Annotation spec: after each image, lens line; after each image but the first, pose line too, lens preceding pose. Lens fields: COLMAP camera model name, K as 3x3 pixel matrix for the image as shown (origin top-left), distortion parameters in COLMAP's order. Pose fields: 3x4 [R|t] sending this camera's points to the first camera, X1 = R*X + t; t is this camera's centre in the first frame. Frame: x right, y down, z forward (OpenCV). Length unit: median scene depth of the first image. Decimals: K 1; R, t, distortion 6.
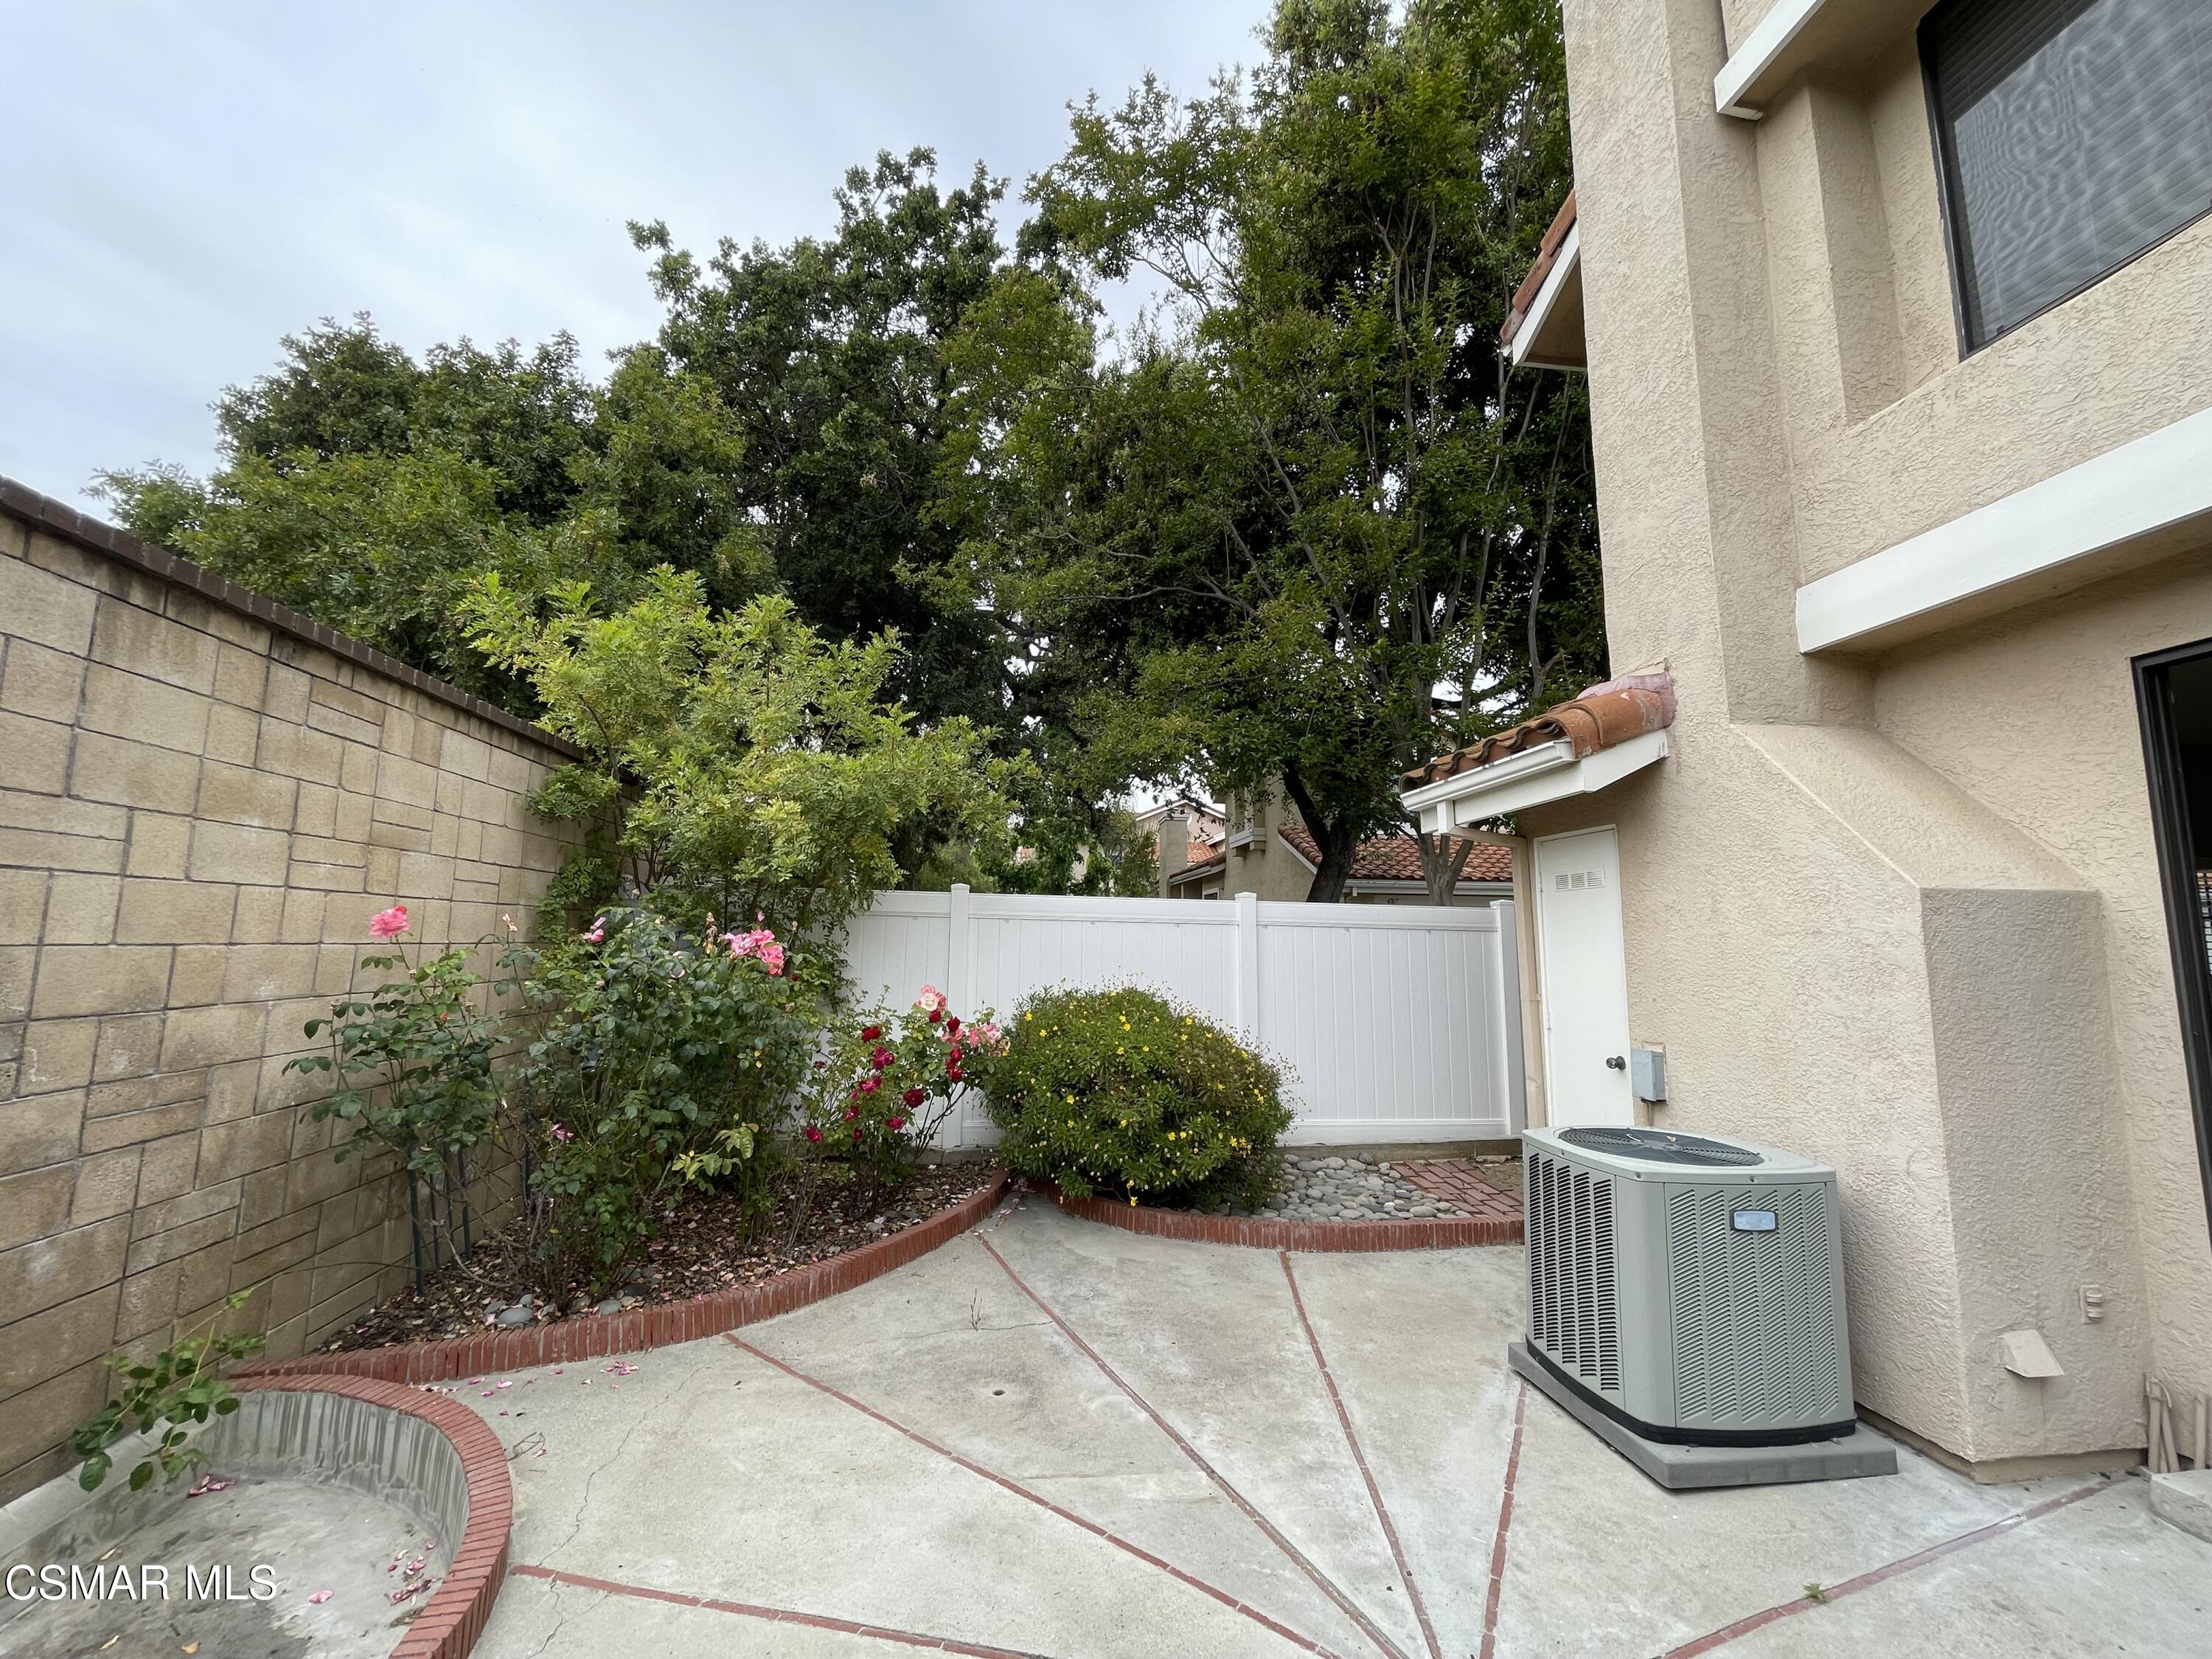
lens RADIAL K [[897.8, 0, 1098.2], [0, 897.8, 835.1], [0, 0, 1]] dist [-0.007431, -0.000730]
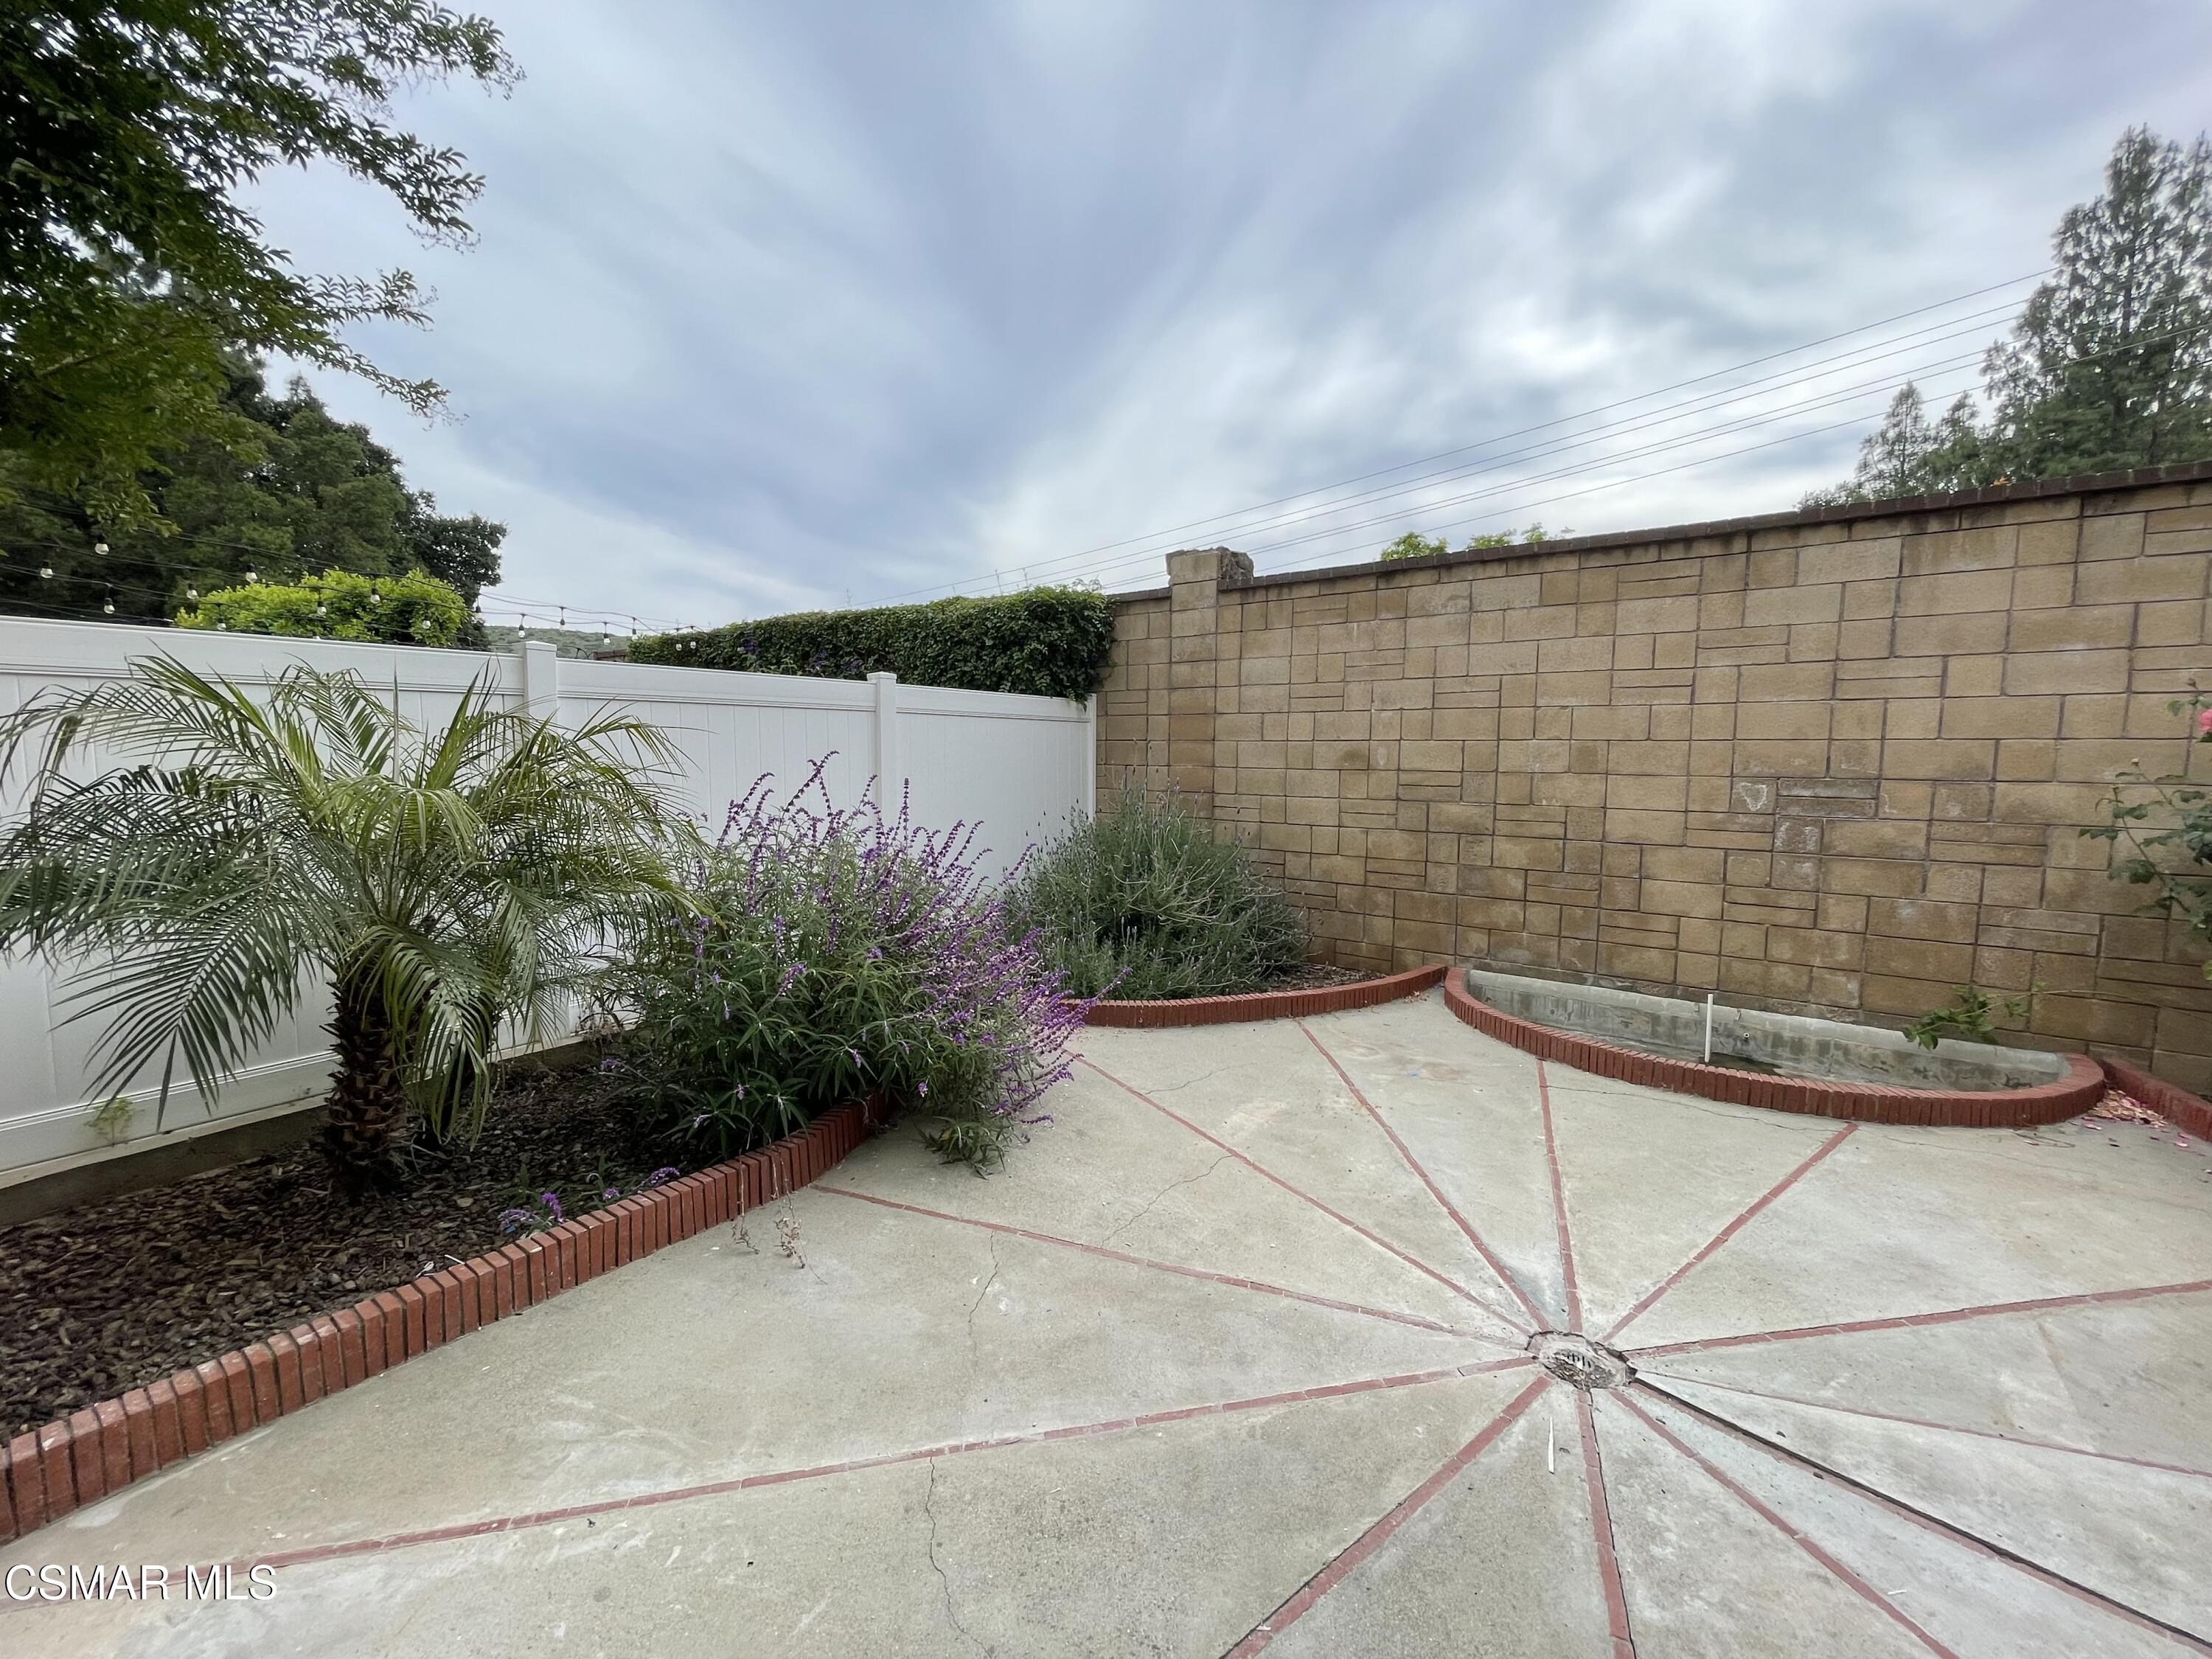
lens RADIAL K [[897.8, 0, 1098.4], [0, 897.8, 834.3], [0, 0, 1]] dist [-0.007431, -0.000730]
pose [[-0.684463, 0.056844, -0.726828, 1.184466], [0.076525, 0.997050, 0.005912, 0.167219], [0.725020, -0.051574, -0.686794, 0.973041]]
